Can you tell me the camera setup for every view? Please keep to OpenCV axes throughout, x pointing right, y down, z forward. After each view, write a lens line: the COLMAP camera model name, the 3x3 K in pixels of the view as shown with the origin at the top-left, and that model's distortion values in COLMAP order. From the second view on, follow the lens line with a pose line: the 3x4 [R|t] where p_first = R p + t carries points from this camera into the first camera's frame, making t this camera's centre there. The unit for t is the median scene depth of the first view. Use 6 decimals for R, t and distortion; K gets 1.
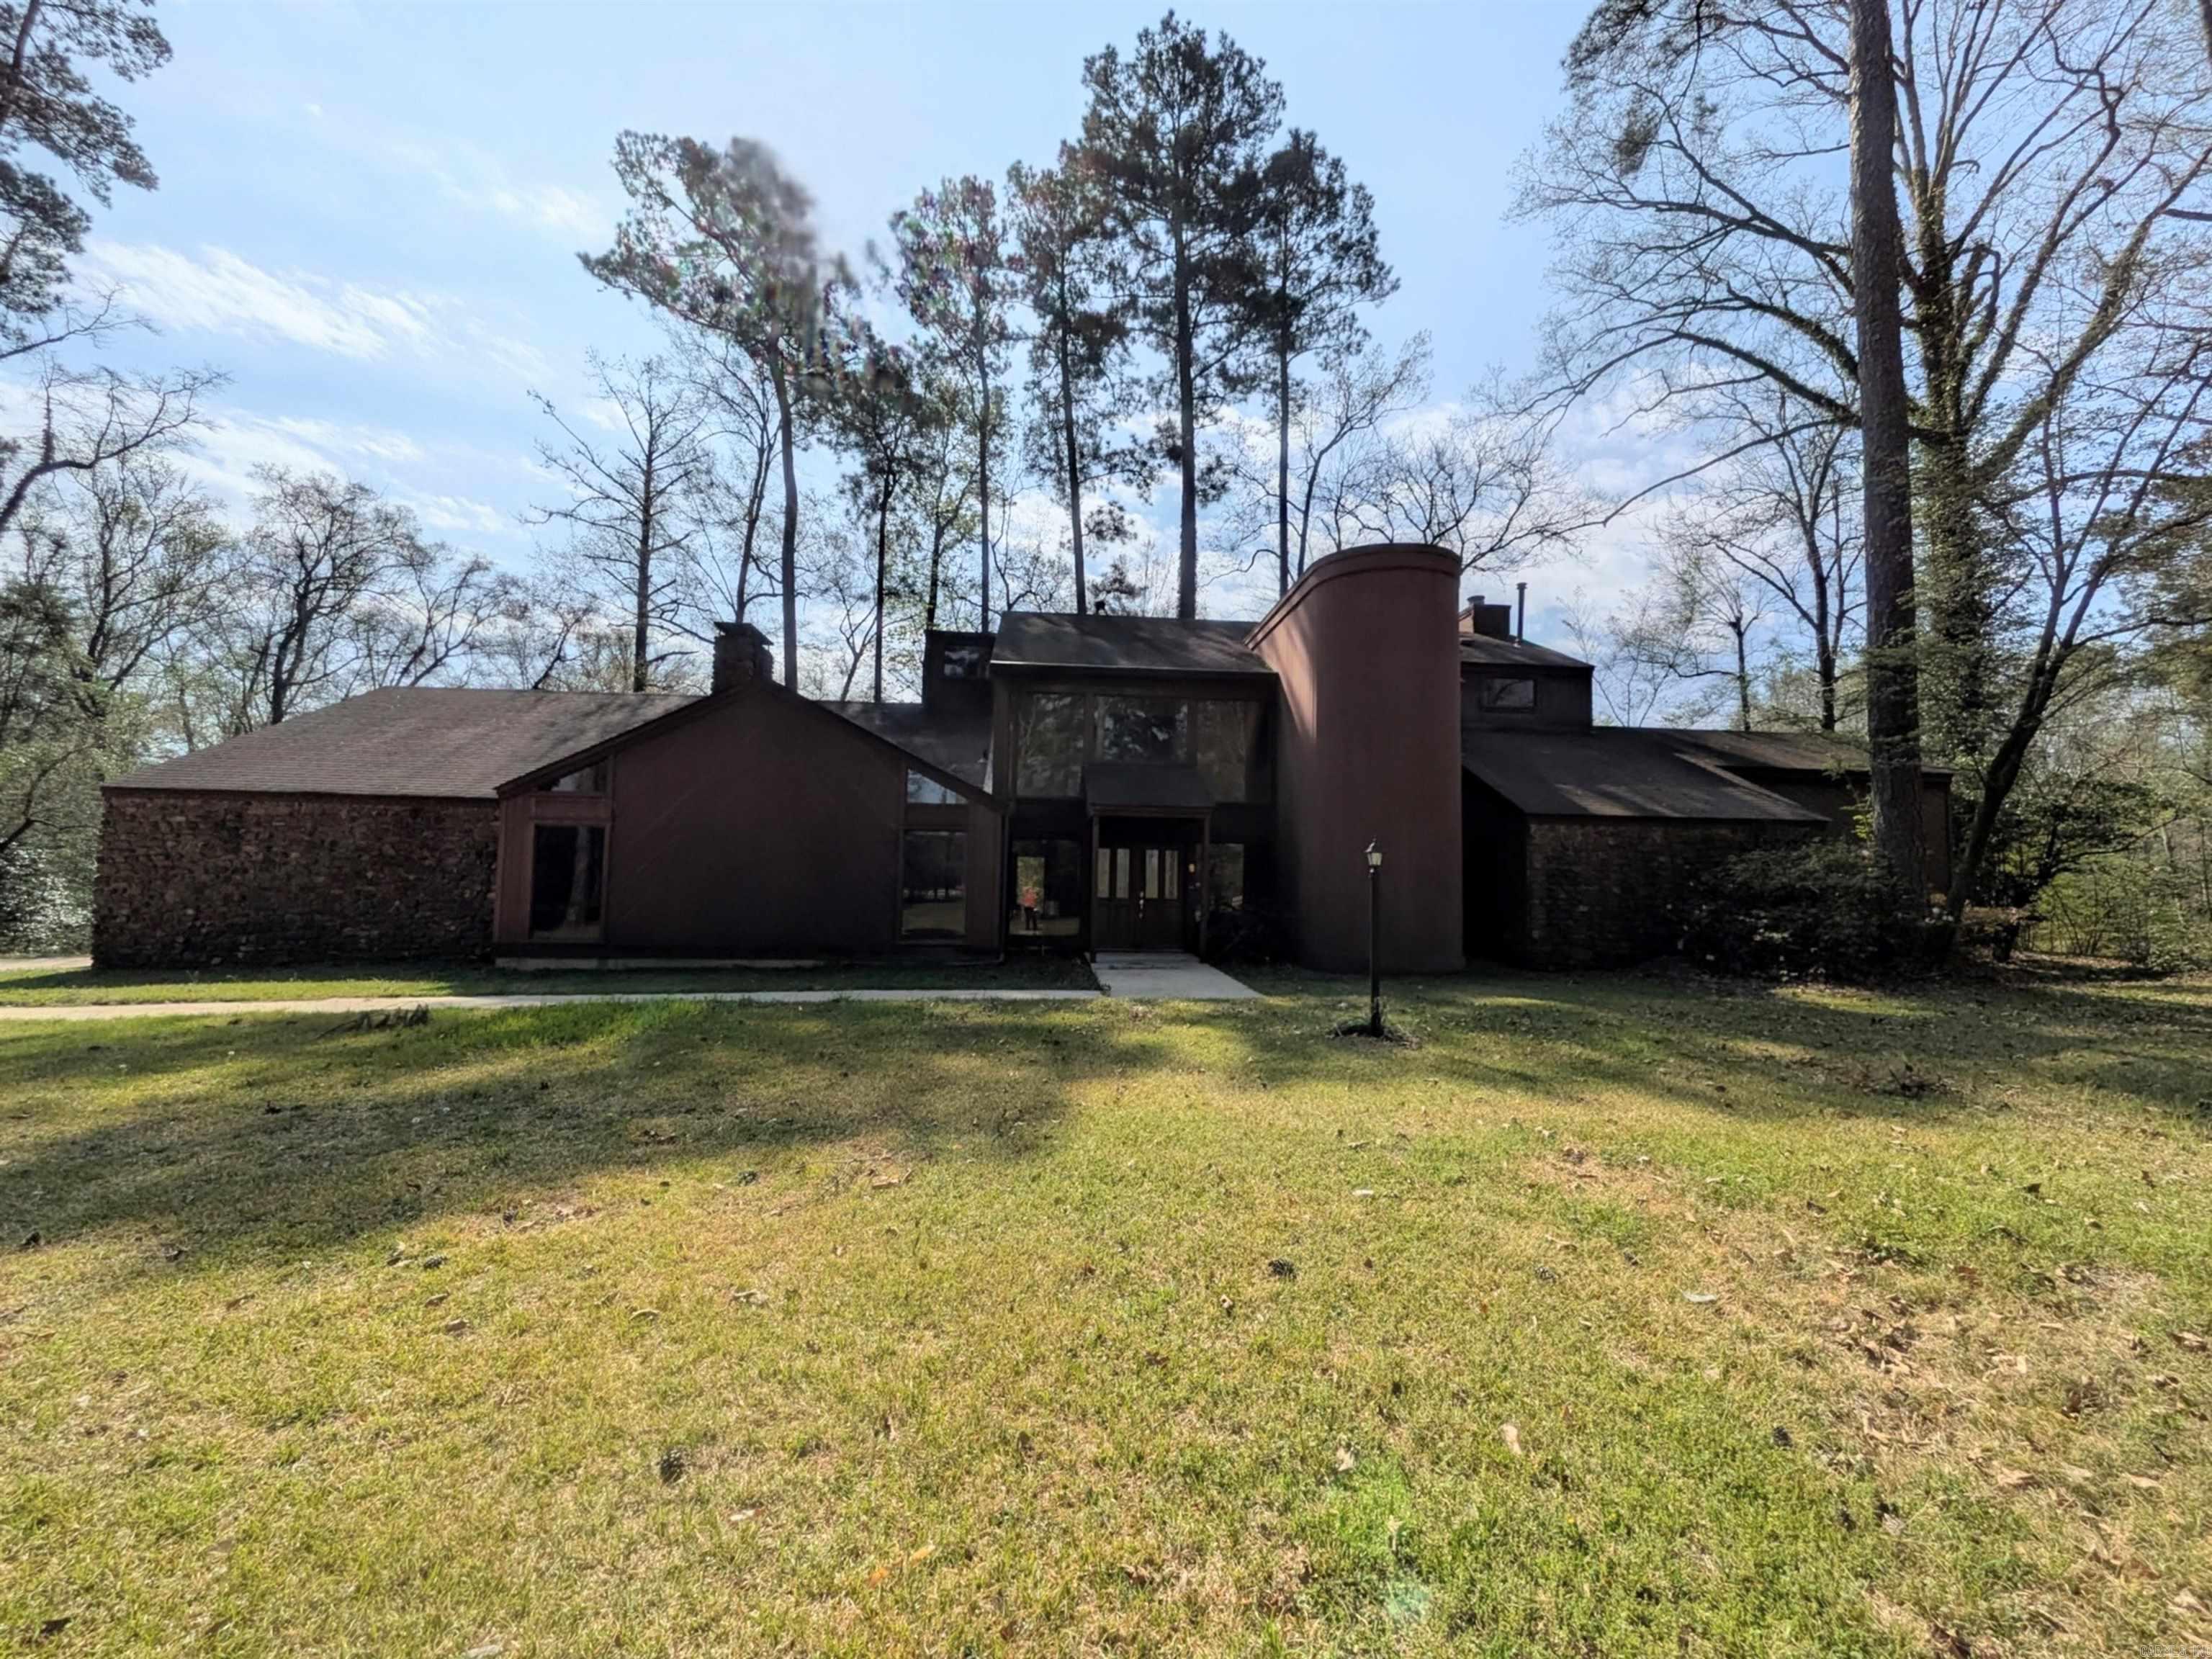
lens RADIAL K [[877.8, 0, 1102.7], [0, 877.8, 852.2], [0, 0, 1]] dist [0.011511, -0.003953]
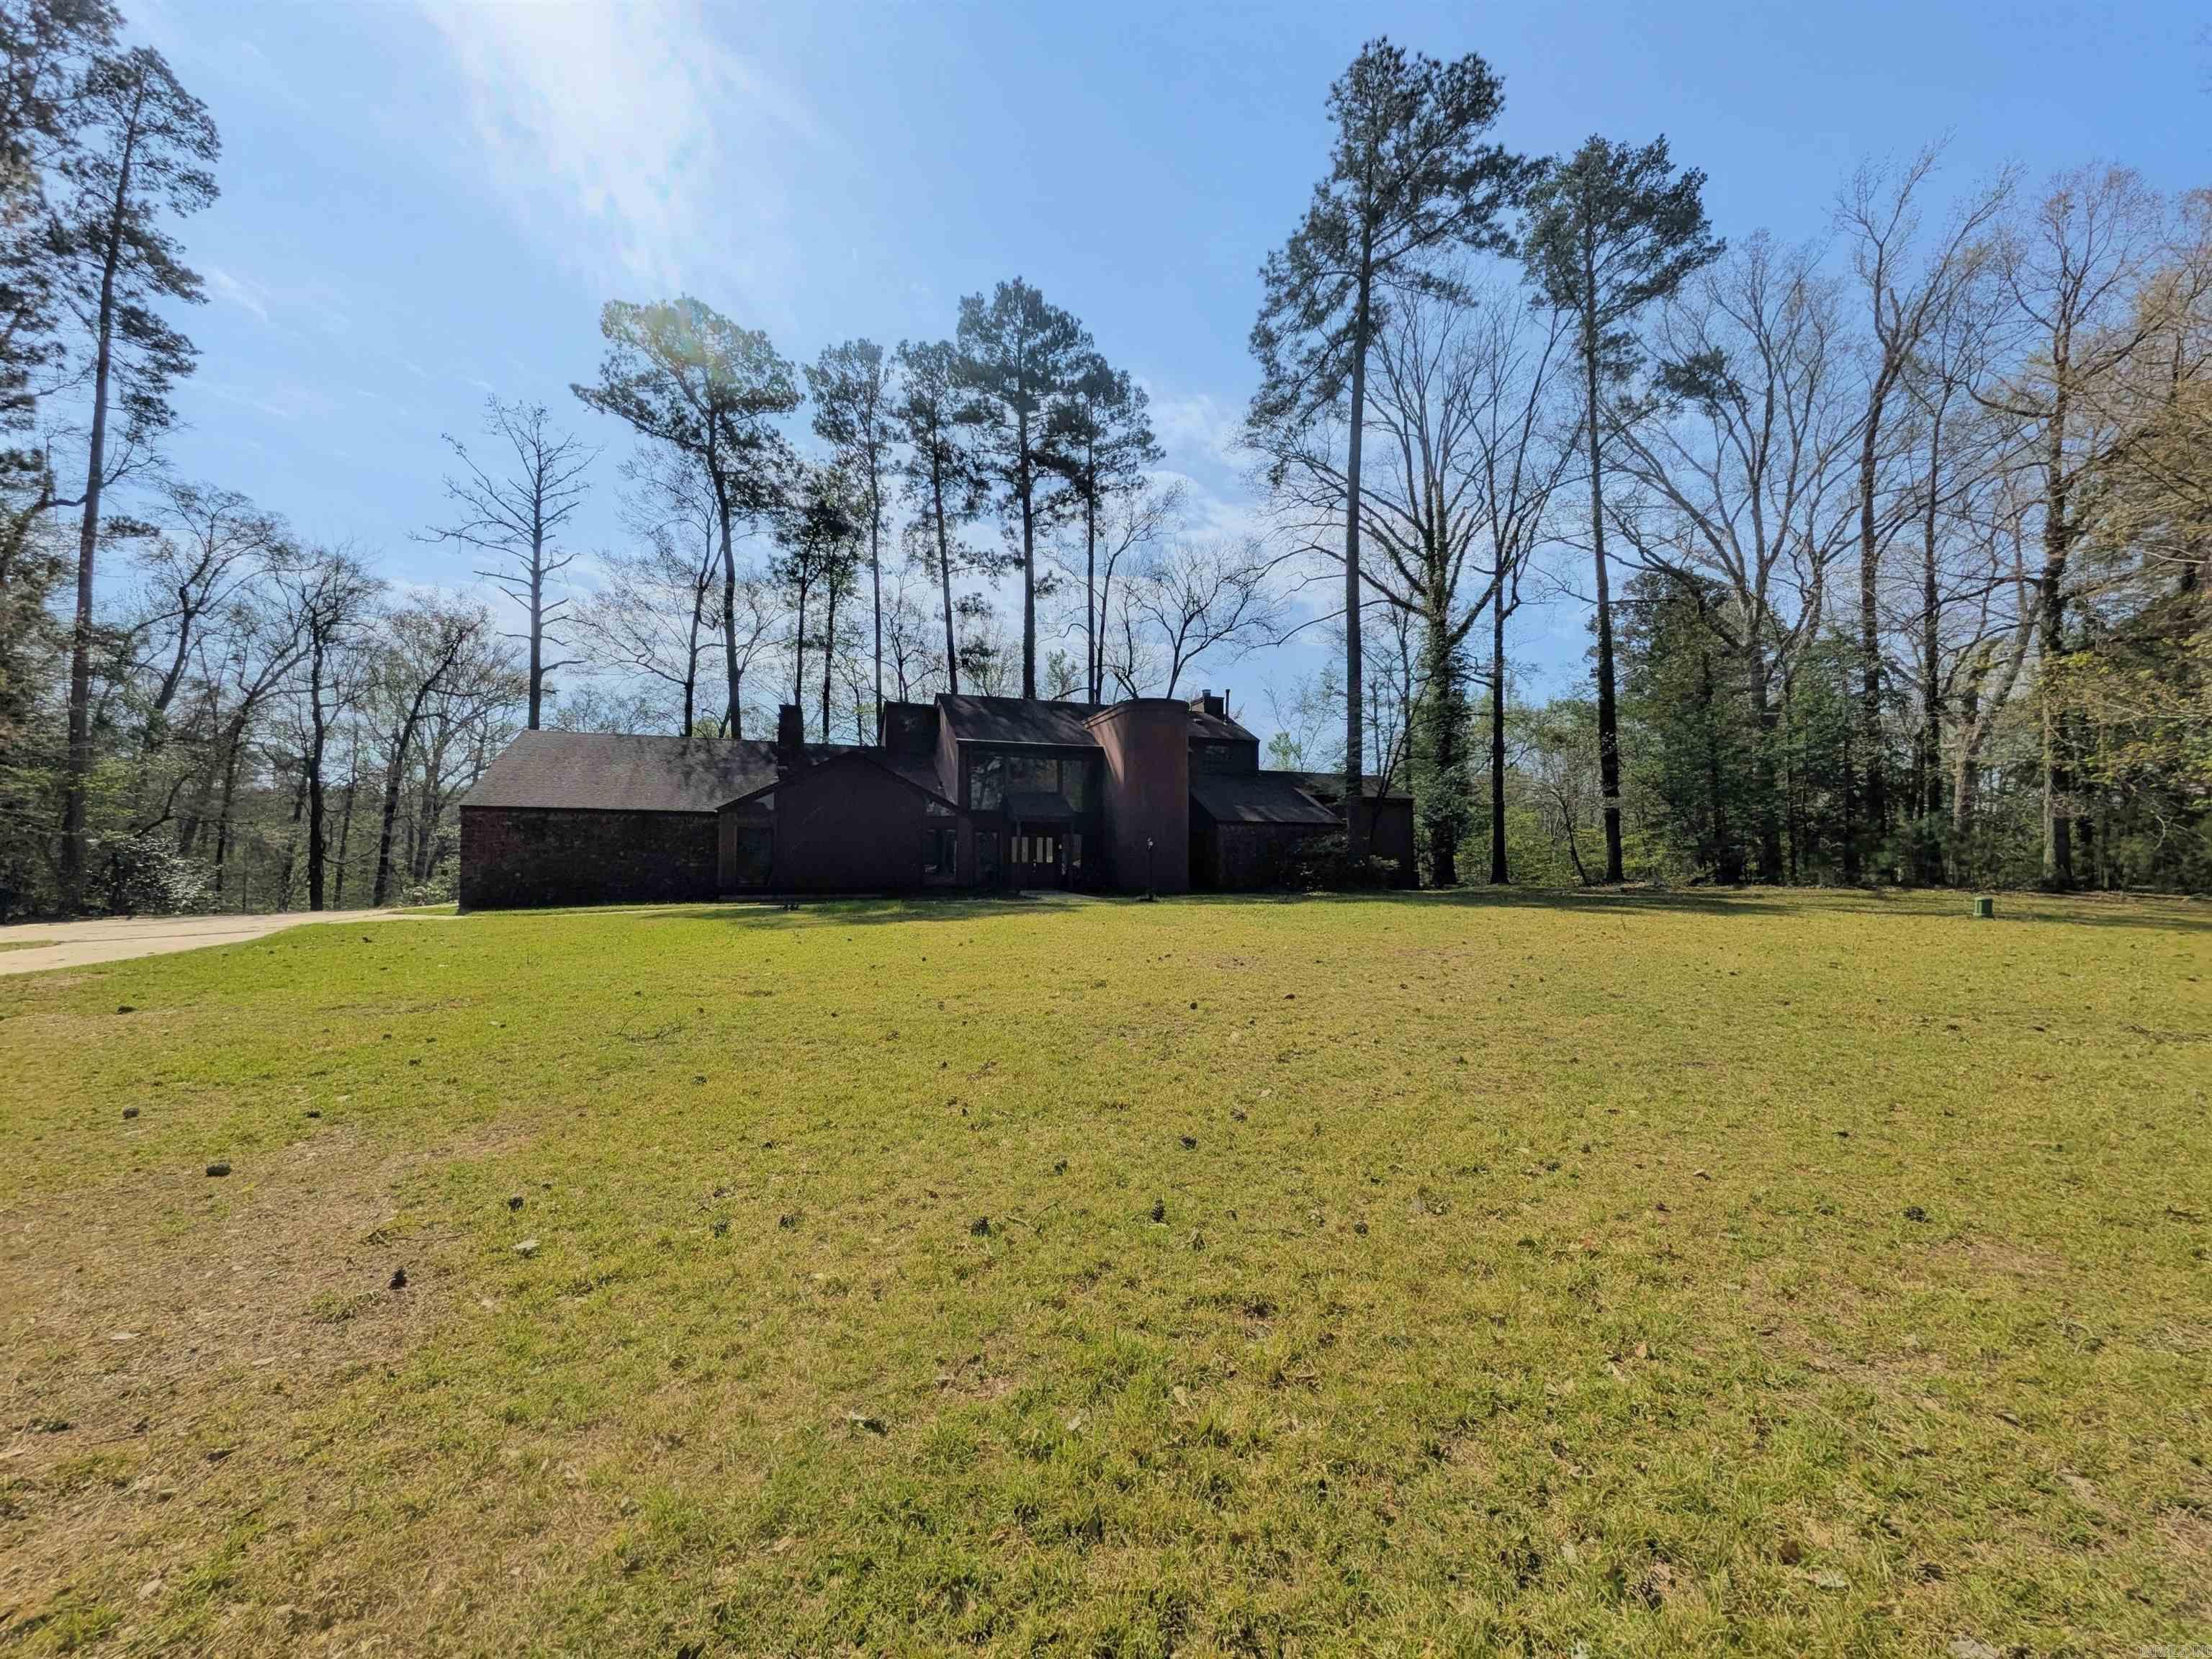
lens RADIAL K [[877.8, 0, 1104.4], [0, 877.8, 825.5], [0, 0, 1]] dist [0.011511, -0.003953]
pose [[0.970650, -0.001647, 0.240491, -0.129286], [0.003366, 0.999972, -0.006735, -0.007163], [-0.240473, 0.007347, 0.970628, -0.434619]]
